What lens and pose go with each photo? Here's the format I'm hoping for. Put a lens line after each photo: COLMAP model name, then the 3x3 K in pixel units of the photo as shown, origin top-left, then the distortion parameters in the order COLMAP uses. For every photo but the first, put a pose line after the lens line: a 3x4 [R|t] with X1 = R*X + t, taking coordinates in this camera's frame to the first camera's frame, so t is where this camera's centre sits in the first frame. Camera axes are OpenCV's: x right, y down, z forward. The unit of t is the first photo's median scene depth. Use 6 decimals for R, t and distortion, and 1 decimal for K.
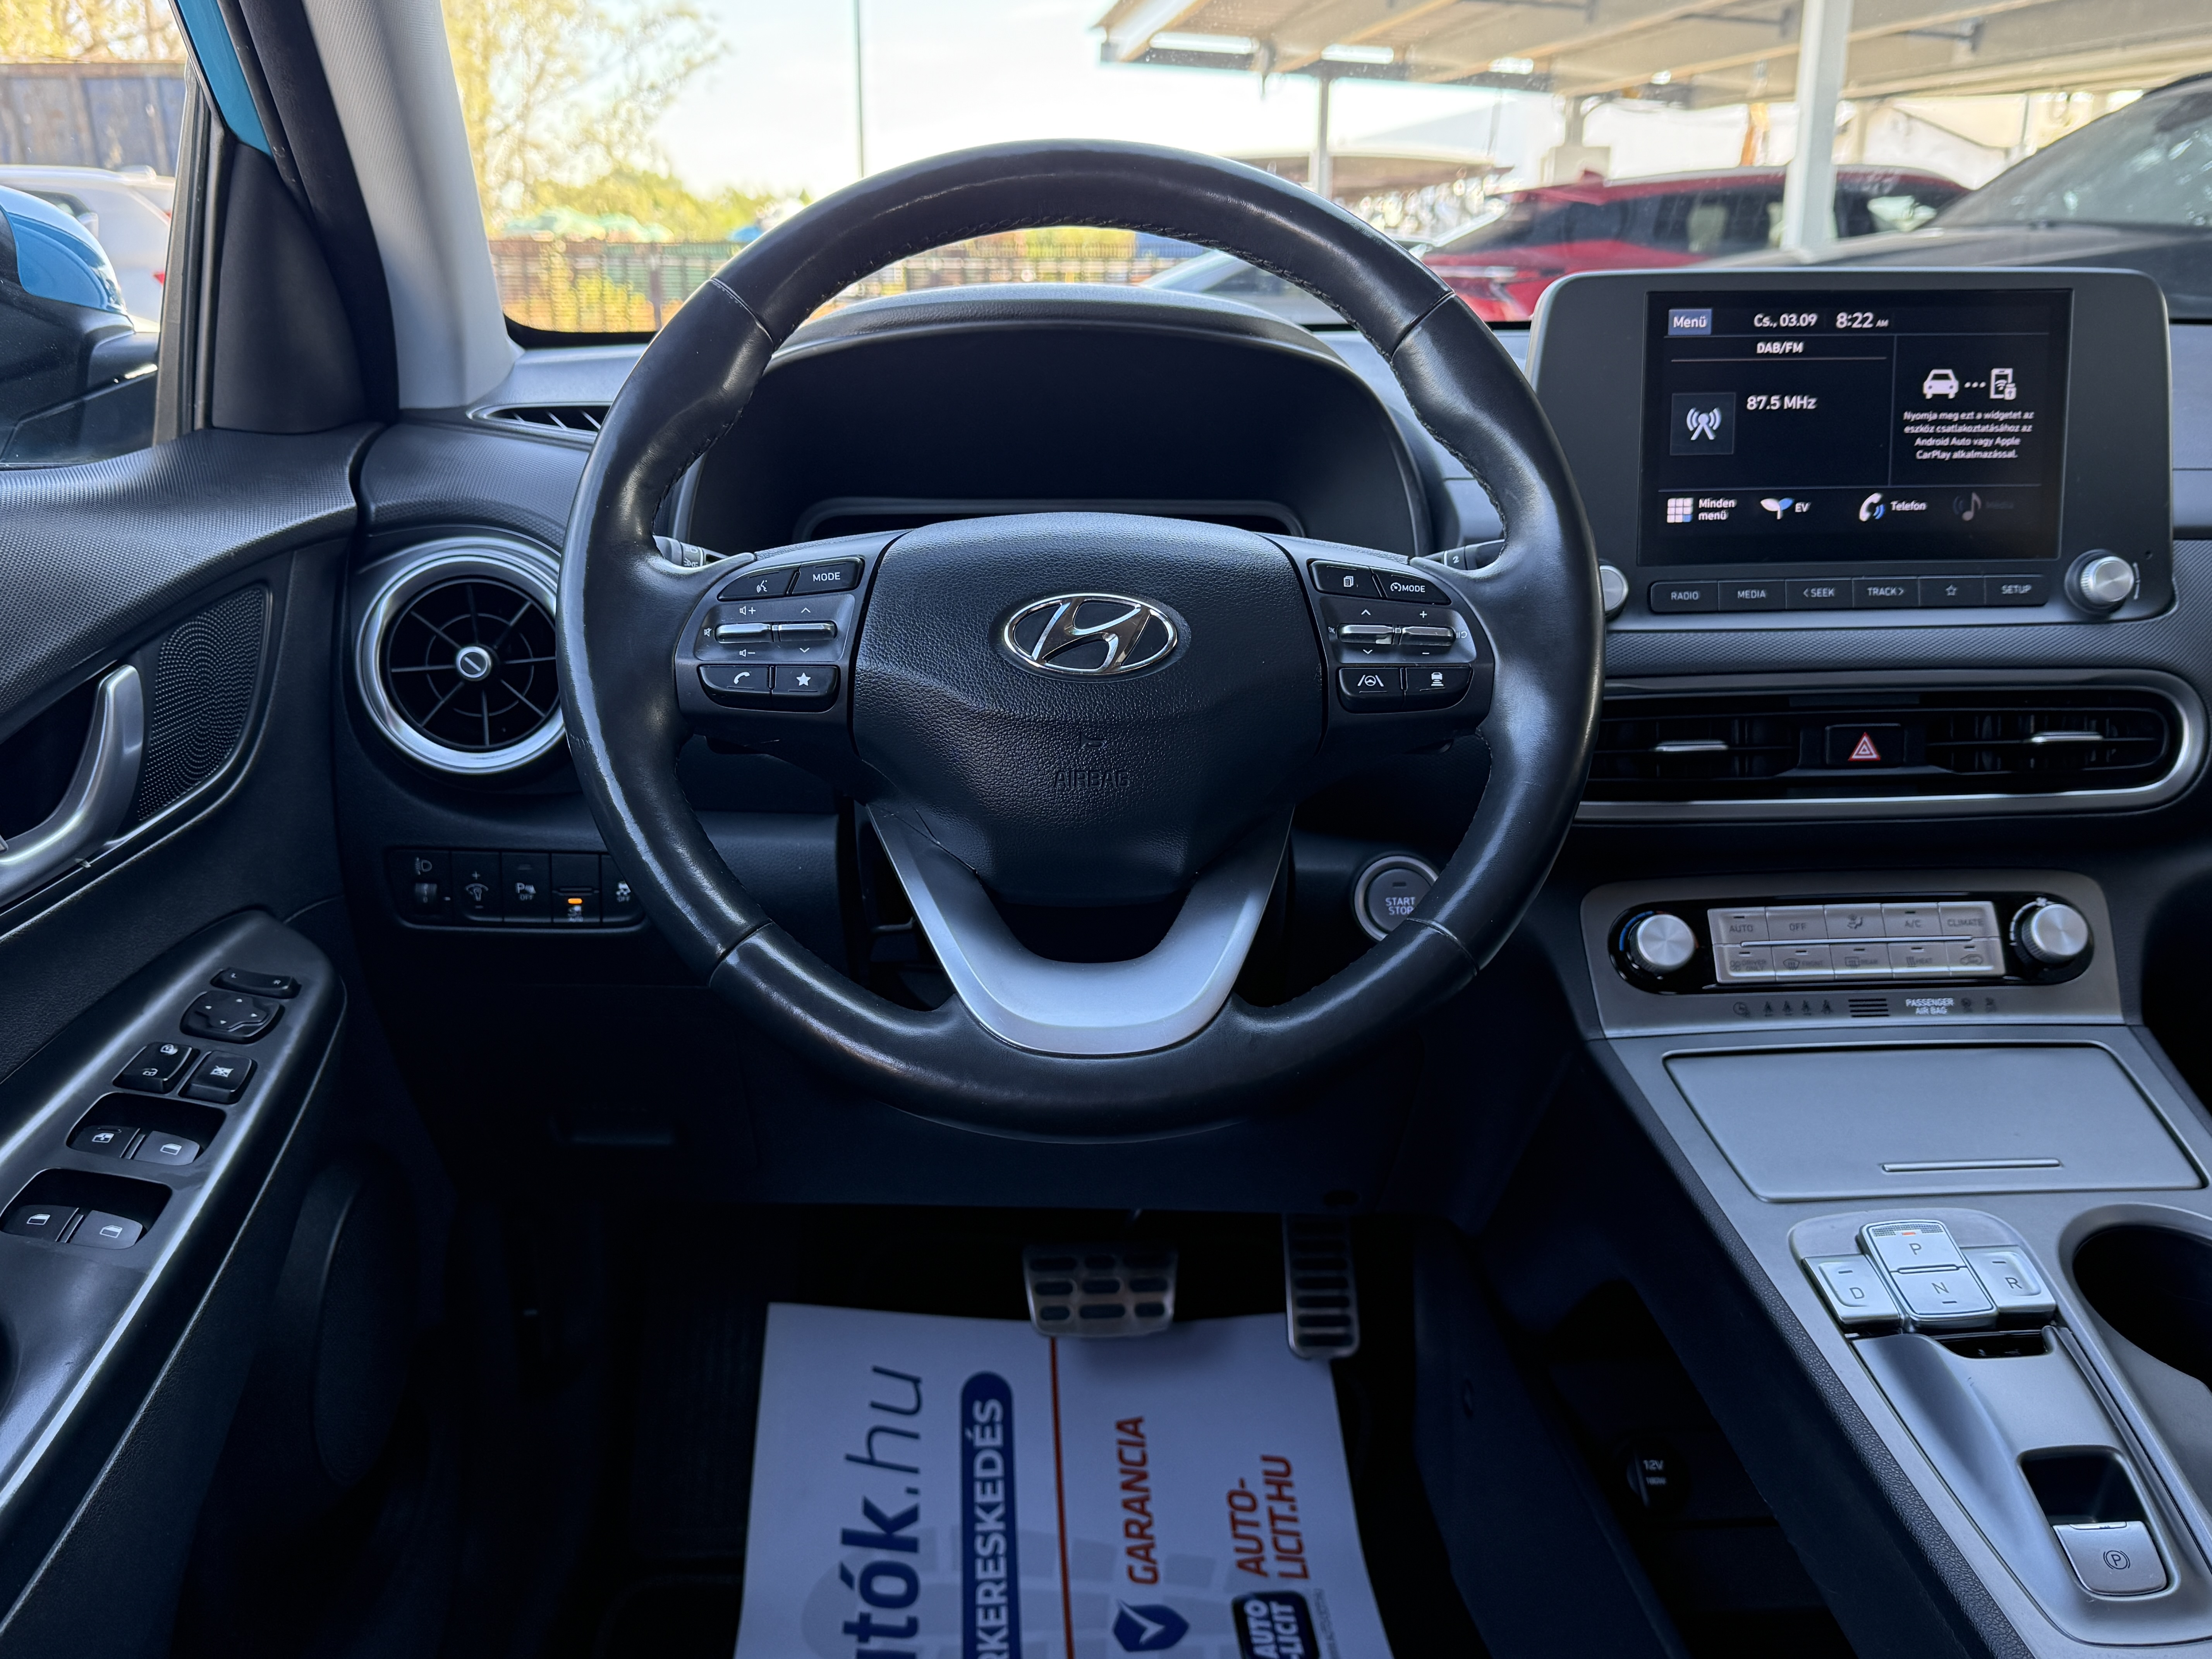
lens RADIAL K [[1970.3, 0, 1097.3], [0, 1970.3, 837.4], [0, 0, 1]] dist [0.048302, -0.035325]
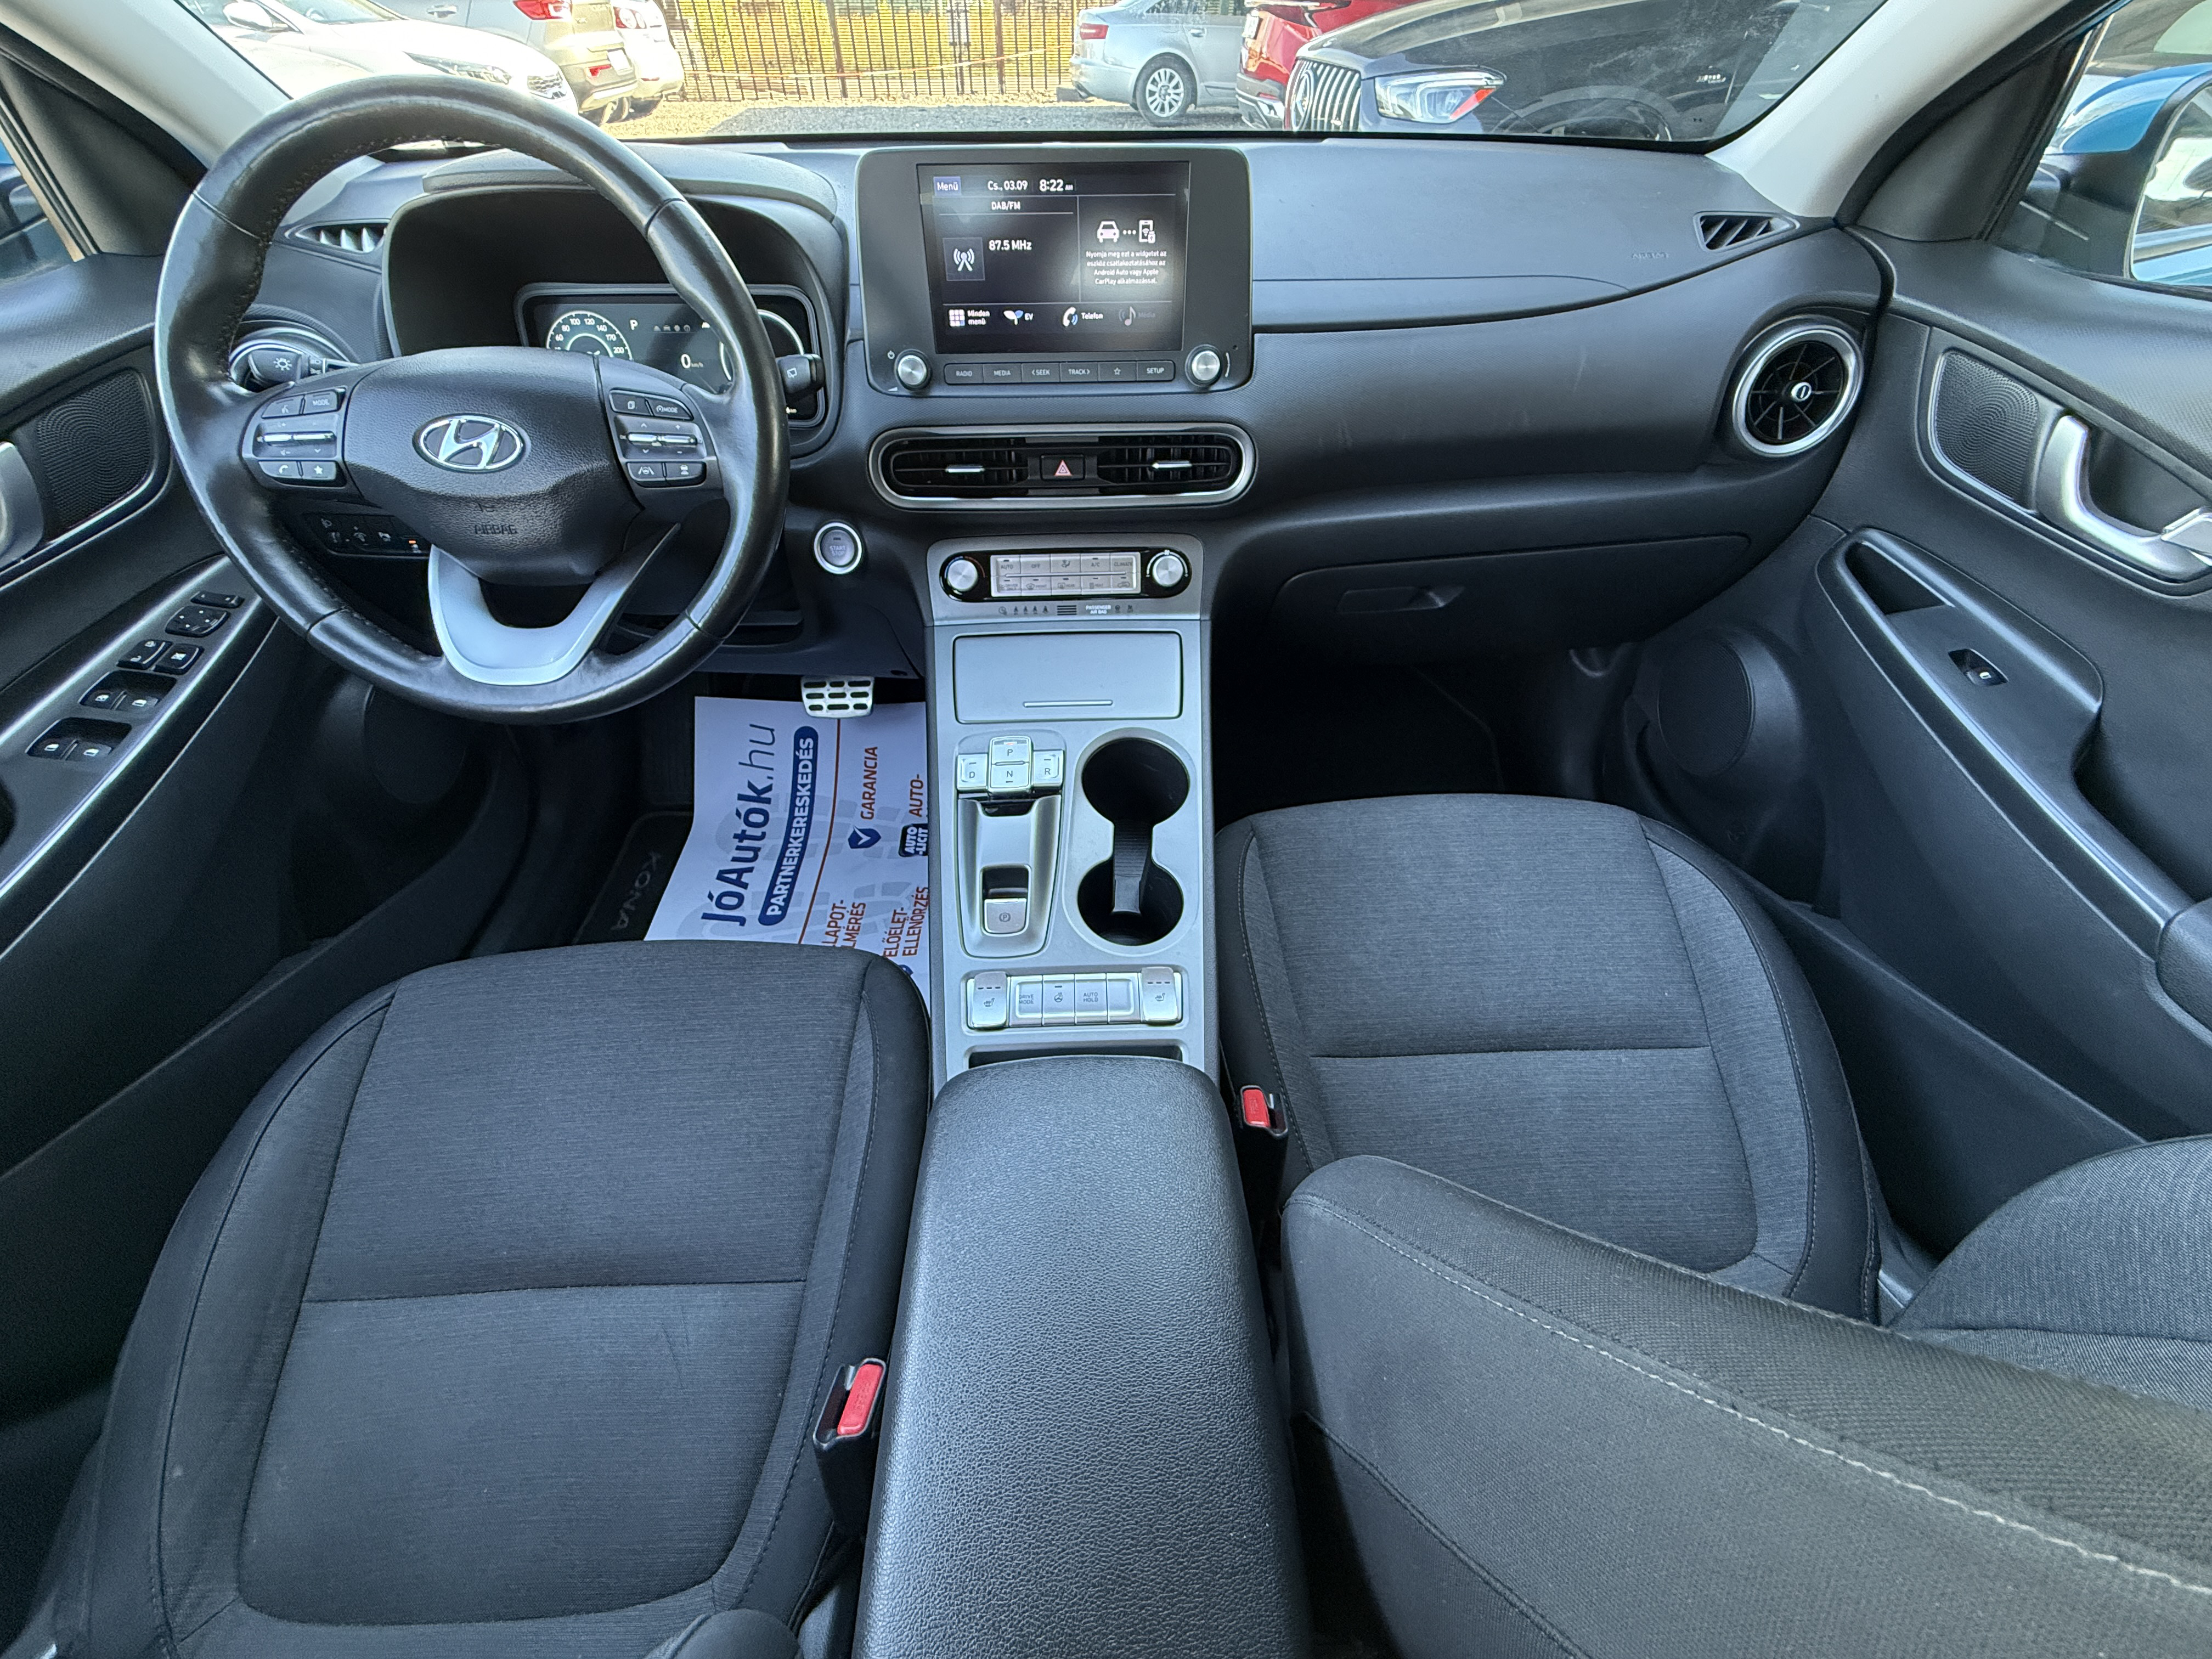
lens RADIAL K [[883.3, 0, 1088.2], [0, 883.3, 839.0], [0, 0, 1]] dist [0.001338, 0.000037]
pose [[0.999607, 0.019914, -0.019730, 0.435046], [-0.008461, 0.885305, 0.464935, -0.123393], [0.026726, -0.464585, 0.885125, 0.114426]]
